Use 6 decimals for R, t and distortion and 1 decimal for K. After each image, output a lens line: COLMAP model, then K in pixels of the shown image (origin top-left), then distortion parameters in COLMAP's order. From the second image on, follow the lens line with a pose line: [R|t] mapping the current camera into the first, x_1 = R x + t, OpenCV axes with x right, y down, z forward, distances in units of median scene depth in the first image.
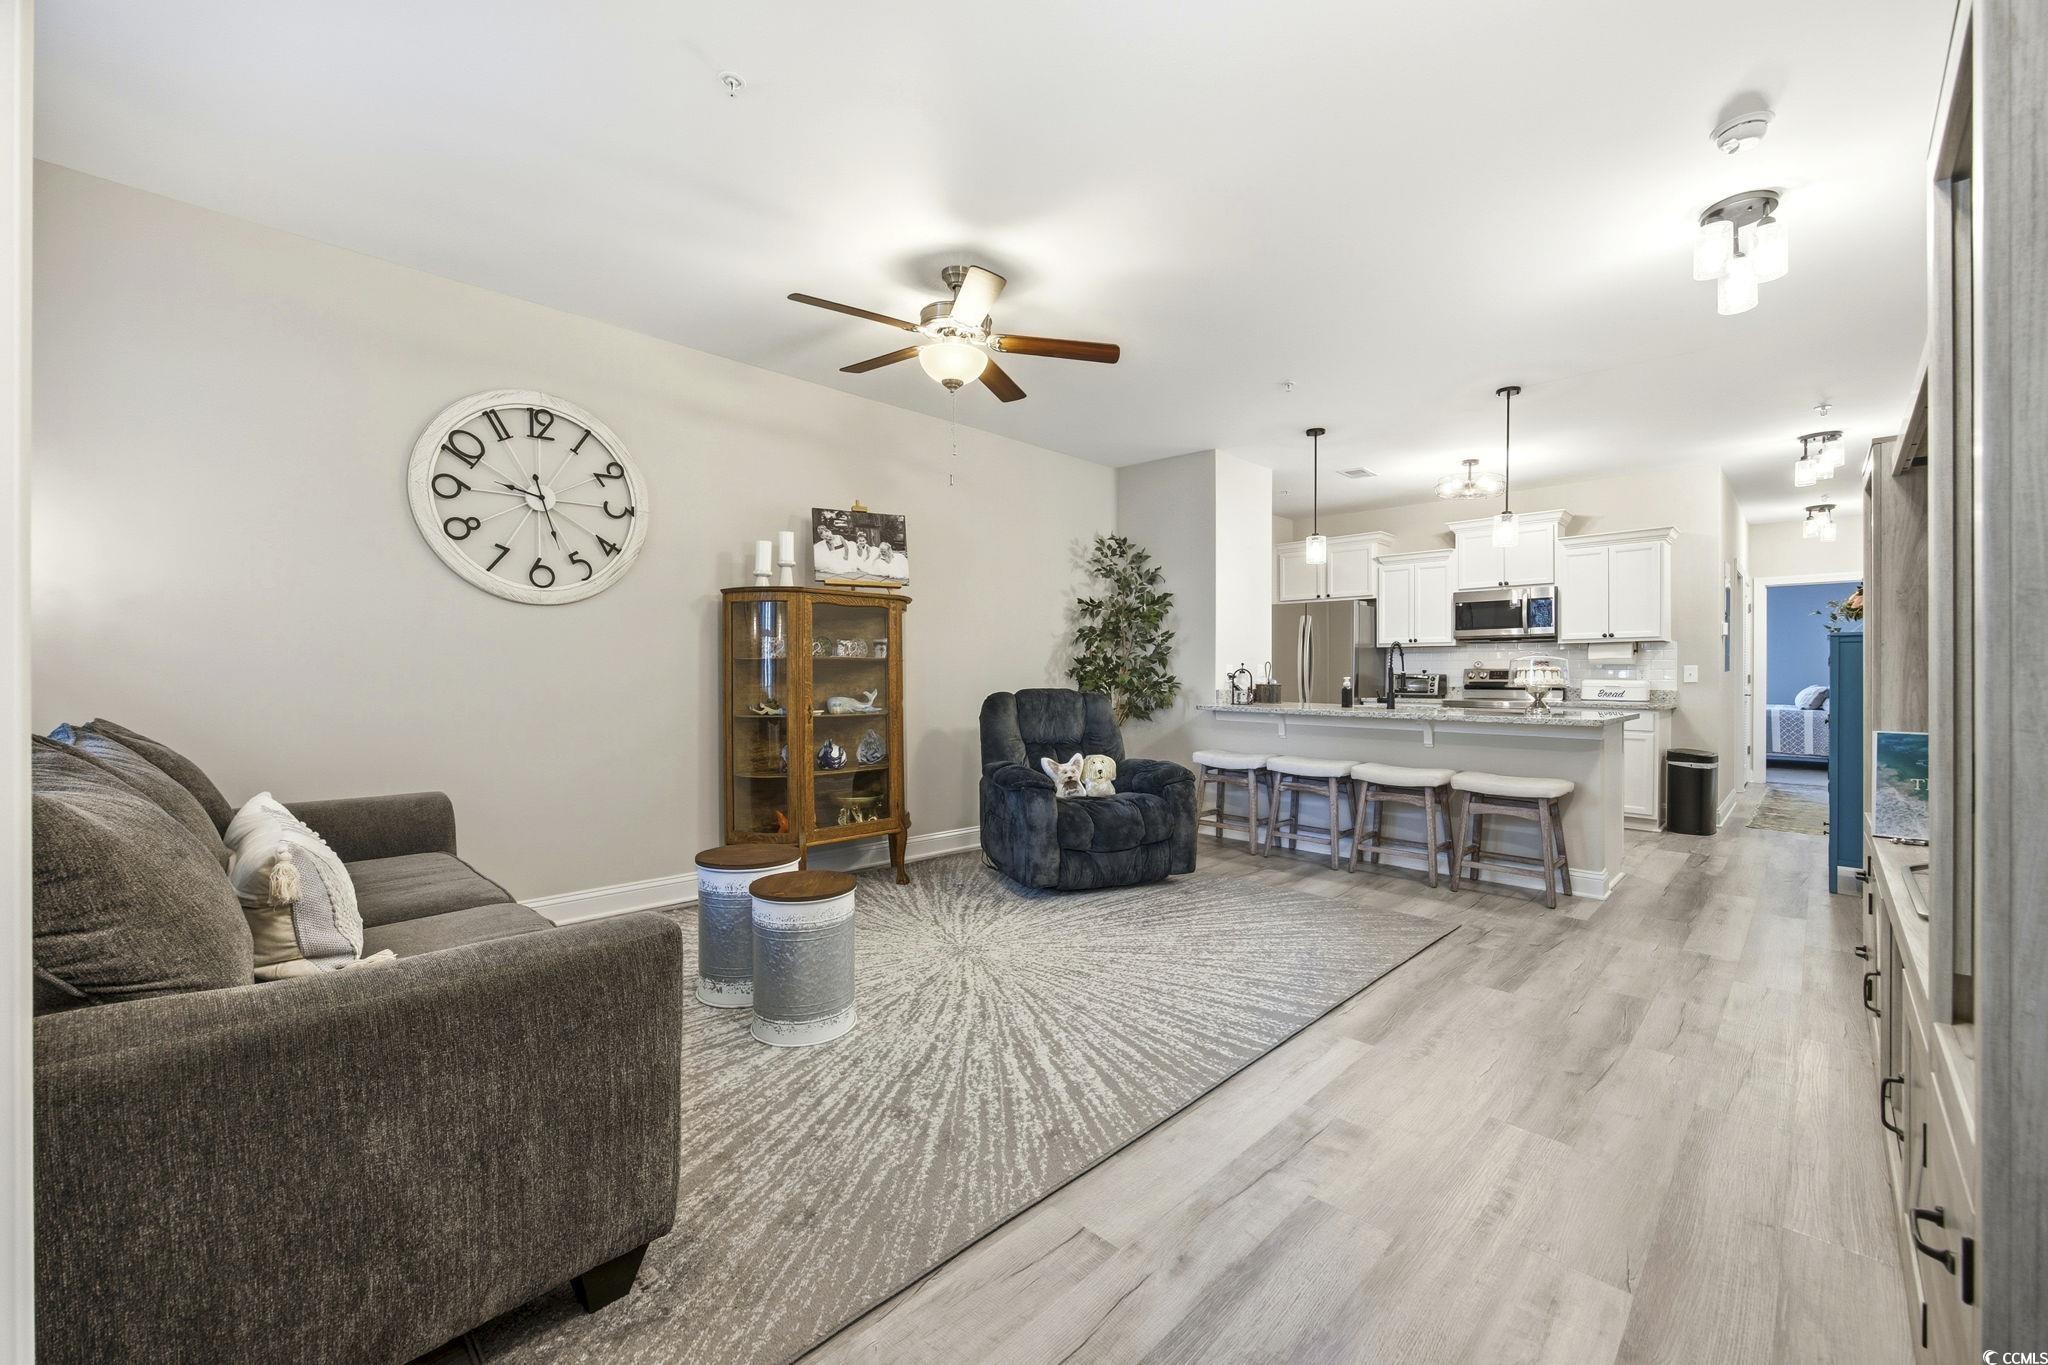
lens RADIAL K [[796.1, 0, 1044.0], [0, 796.1, 675.4], [0, 0, 1]] dist [-0.031662, 0.015910]
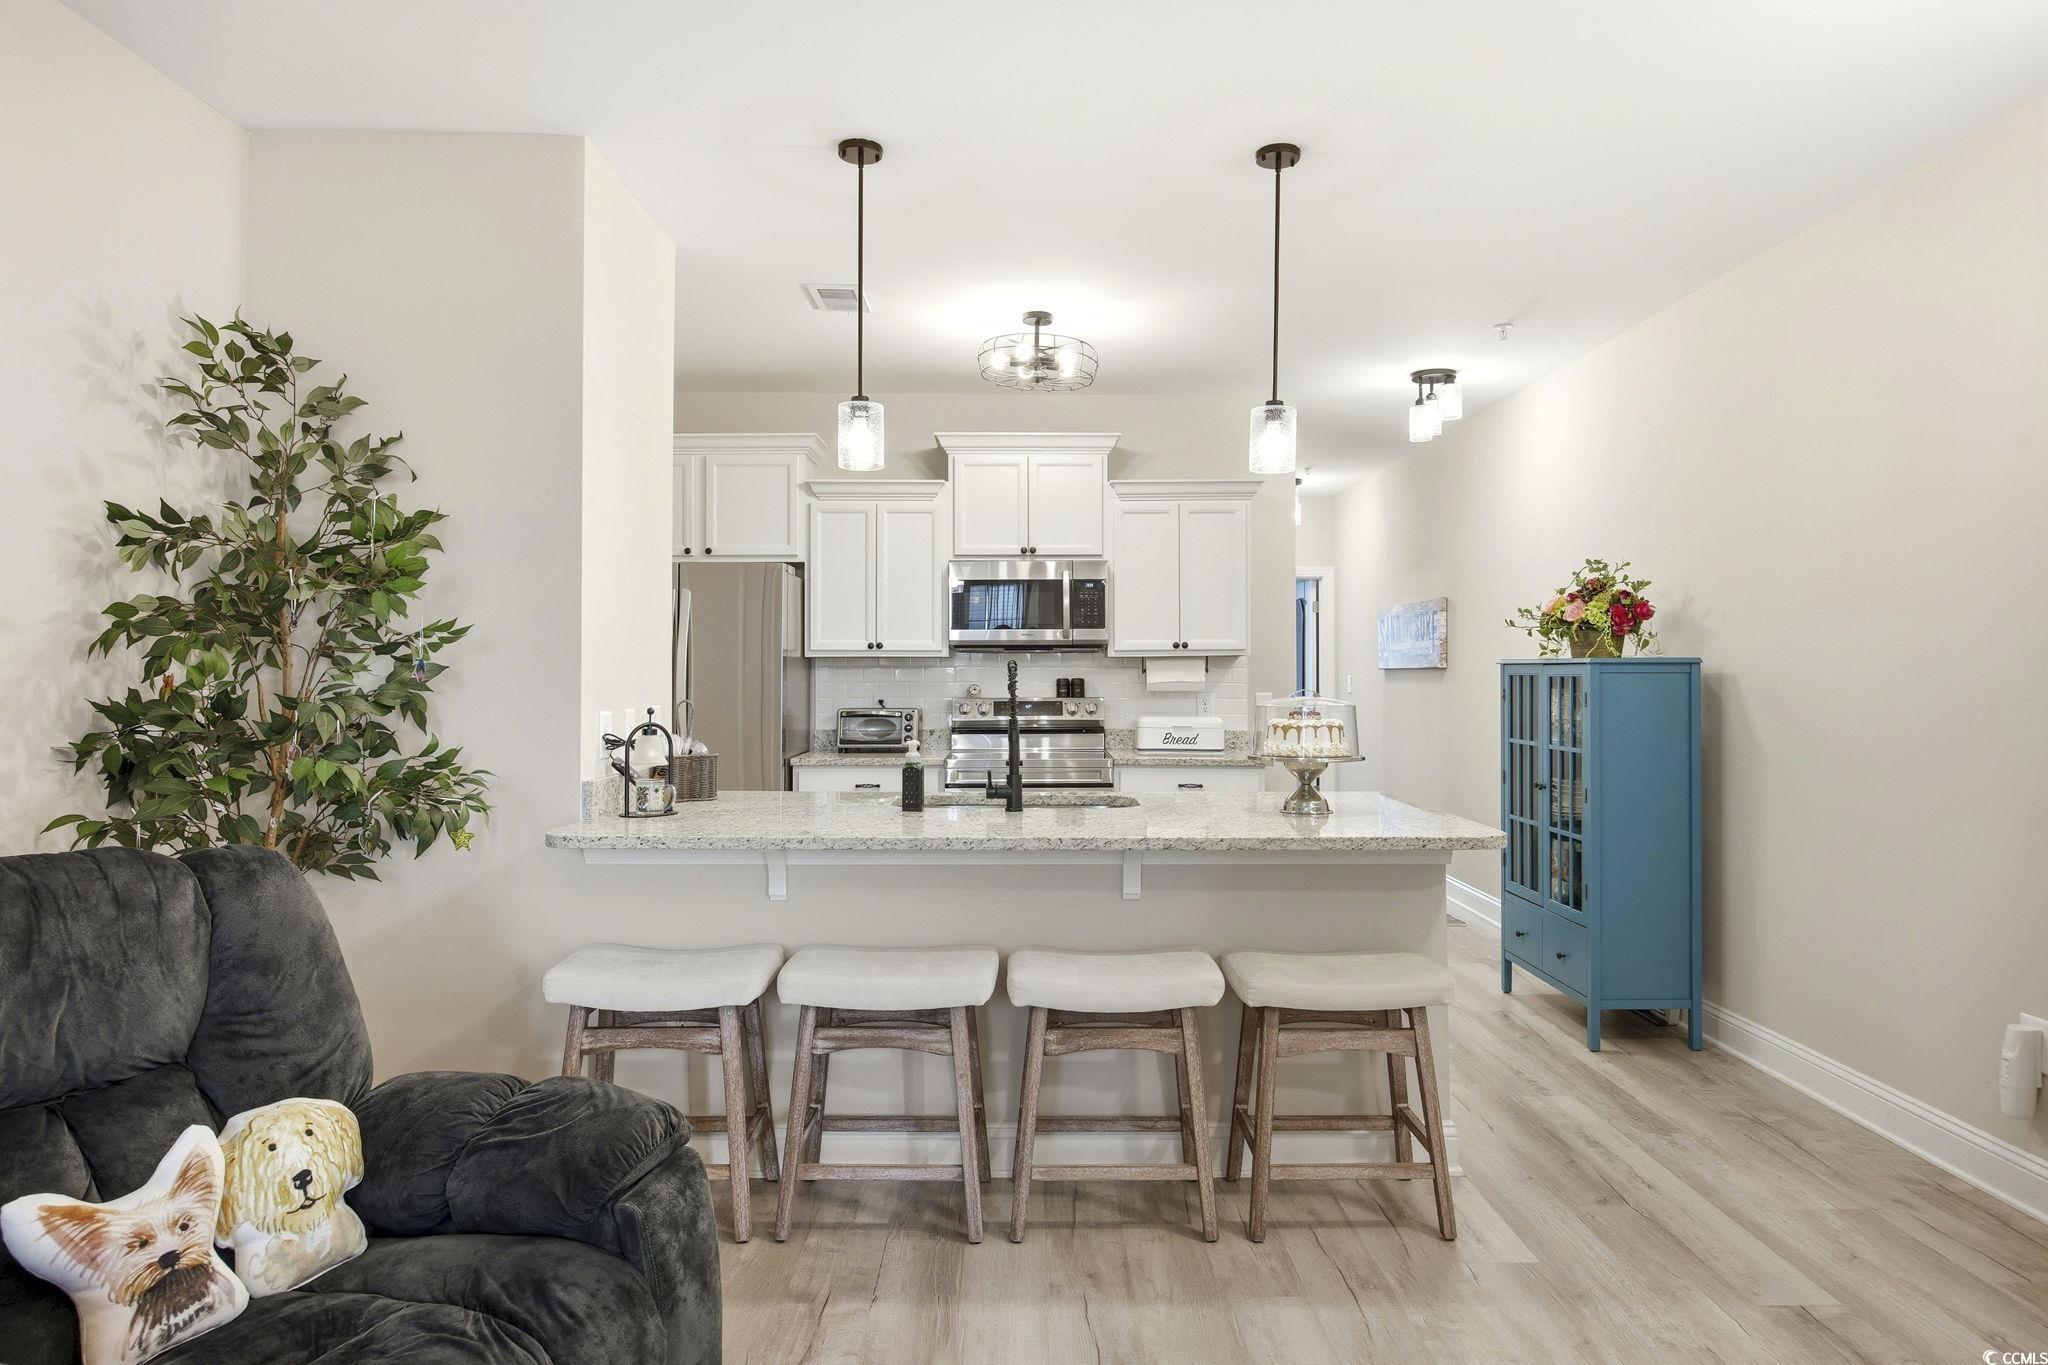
lens RADIAL K [[1178.6, 0, 1031.1], [0, 1178.6, 661.8], [0, 0, 1]] dist [-0.011008, 0.000195]
pose [[0.708167, 0.004353, 0.706031, -0.030608], [0.004118, 0.999939, -0.010296, -0.040913], [-0.706033, 0.010199, 0.708106, 0.600258]]
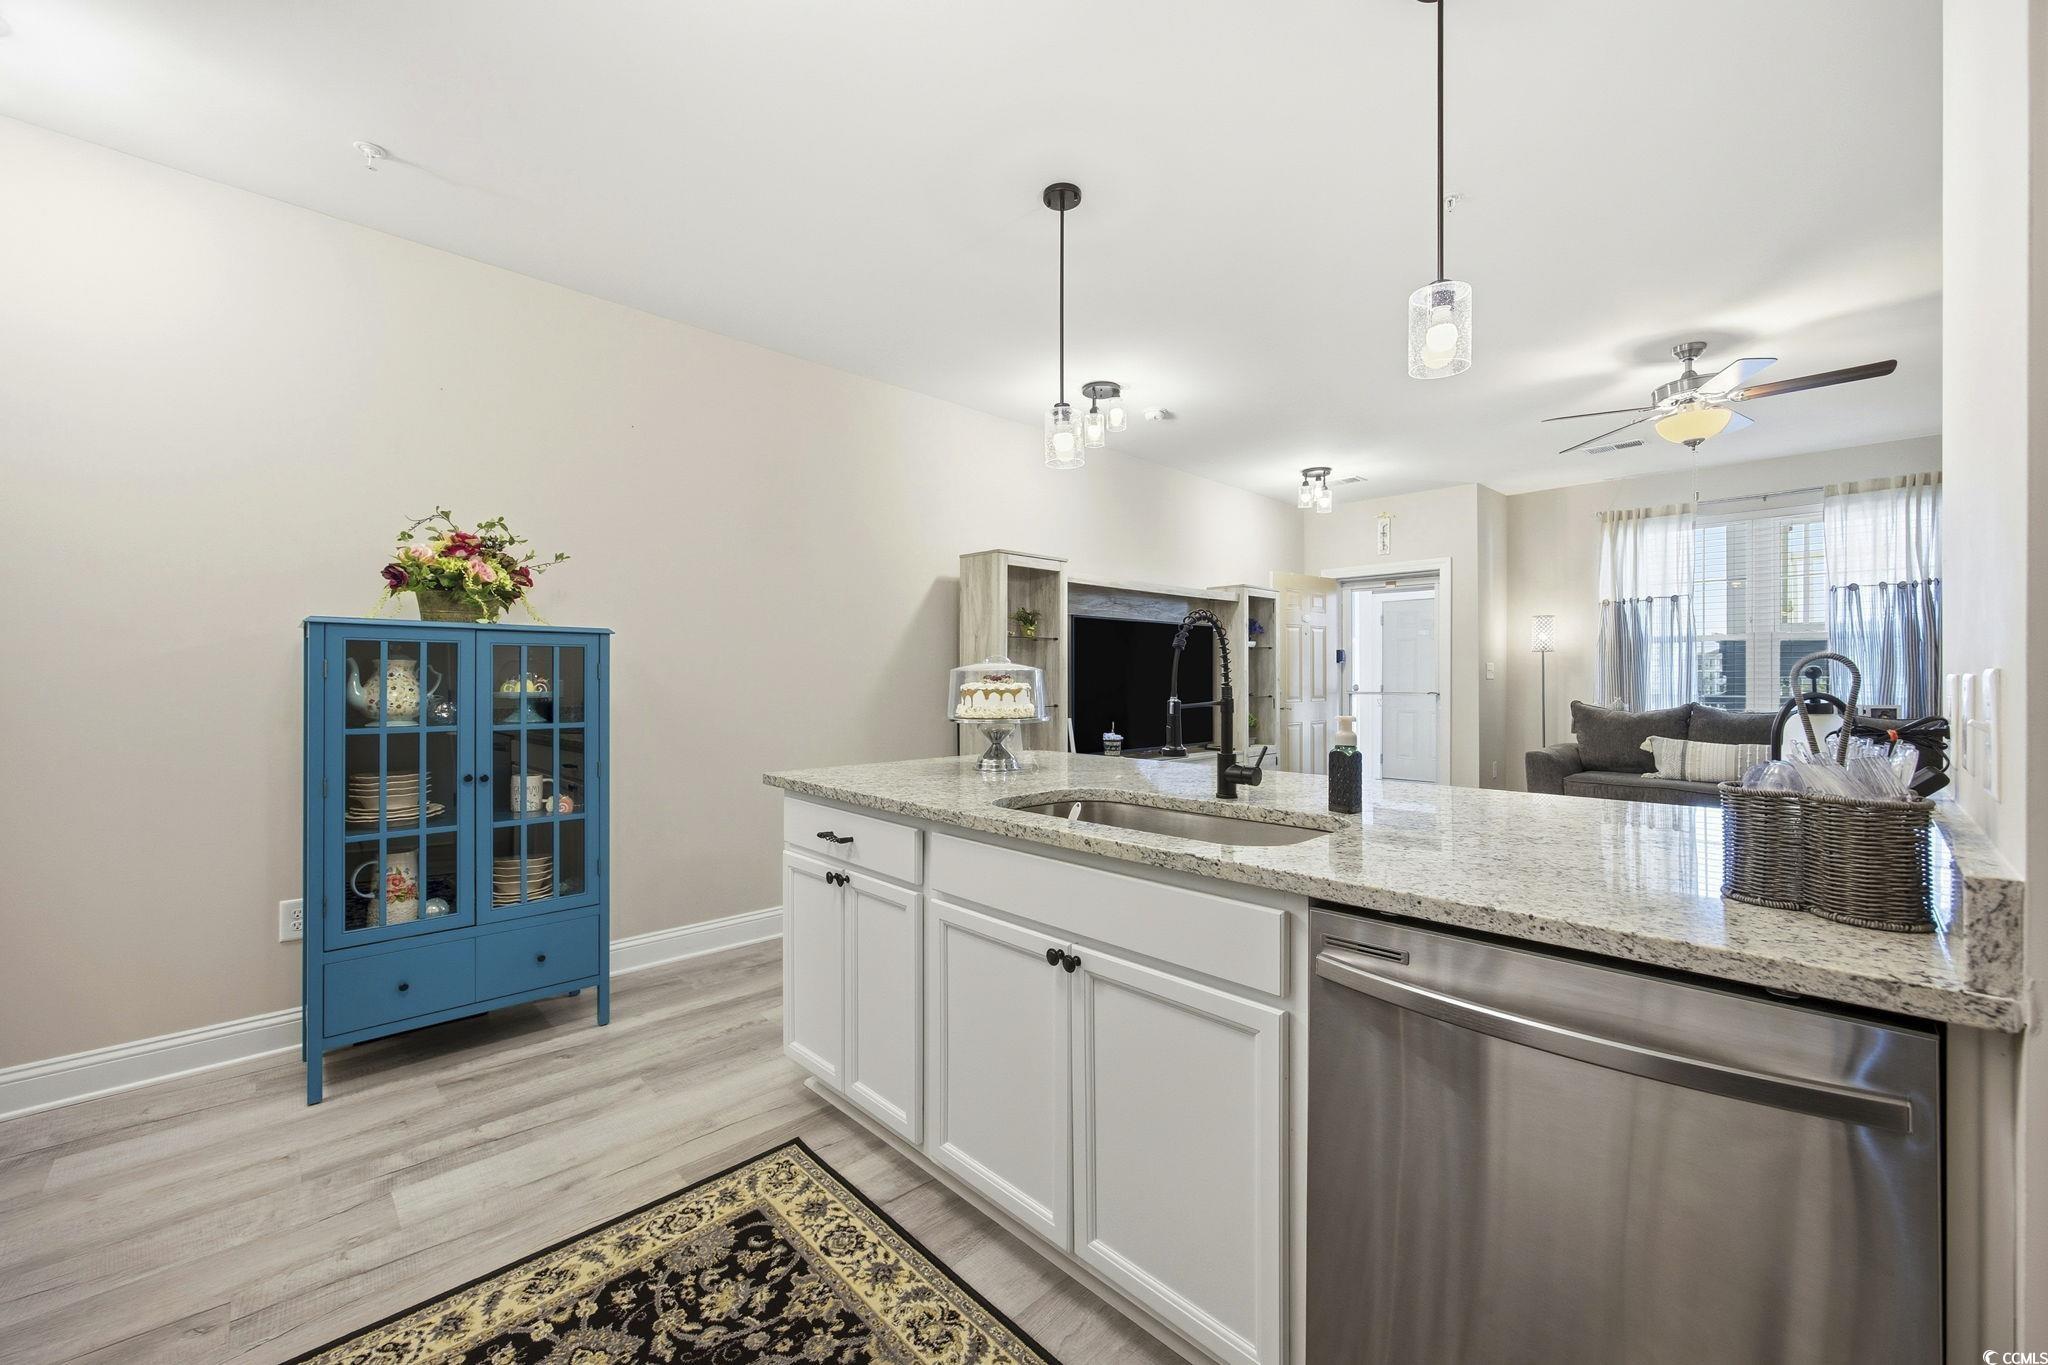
lens RADIAL K [[823.6, 0, 1028.7], [0, 823.6, 675.9], [0, 0, 1]] dist [-0.013904, 0.004562]
pose [[-0.999936, -0.004632, 0.010290, 0.612785], [-0.004623, 0.999989, 0.000863, -0.015500], [-0.010294, 0.000816, -0.999947, 1.596933]]
